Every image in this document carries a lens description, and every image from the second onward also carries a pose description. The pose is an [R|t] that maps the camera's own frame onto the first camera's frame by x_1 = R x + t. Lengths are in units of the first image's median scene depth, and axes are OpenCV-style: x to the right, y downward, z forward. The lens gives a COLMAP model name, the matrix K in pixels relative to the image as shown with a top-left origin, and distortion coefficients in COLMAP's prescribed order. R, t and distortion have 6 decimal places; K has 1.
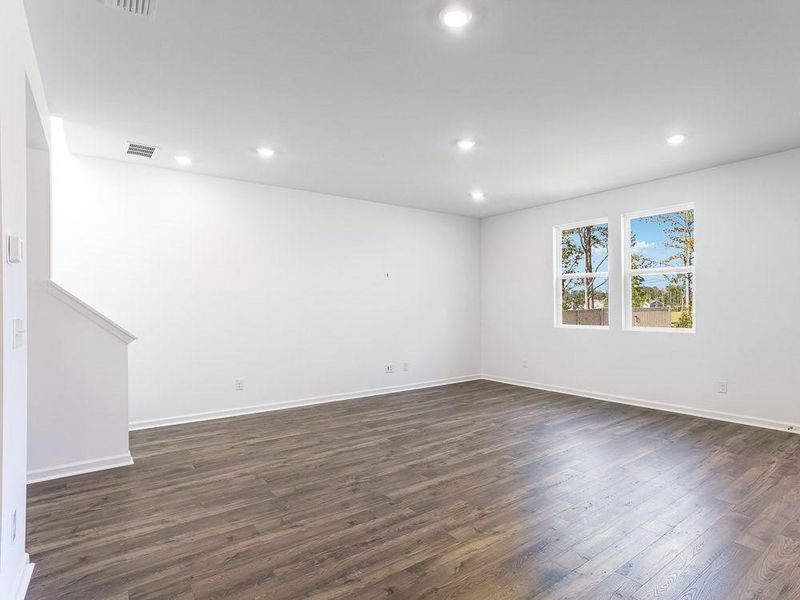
lens RADIAL K [[408.9, 0, 400.4], [0, 408.9, 312.9], [0, 0, 1]] dist [-0.000255, 0.000536]
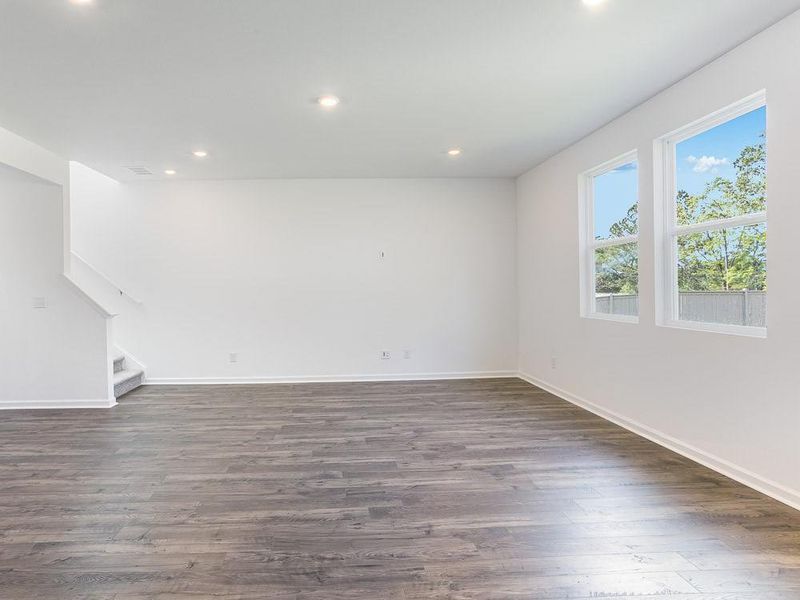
lens RADIAL K [[405.4, 0, 399.3], [0, 405.4, 285.5], [0, 0, 1]] dist [-0.000483, 0.001037]
pose [[0.822677, -0.009917, -0.568423, 0.813407], [0.003244, 0.999913, -0.012750, -0.015352], [0.568501, 0.008645, 0.822637, 0.385486]]
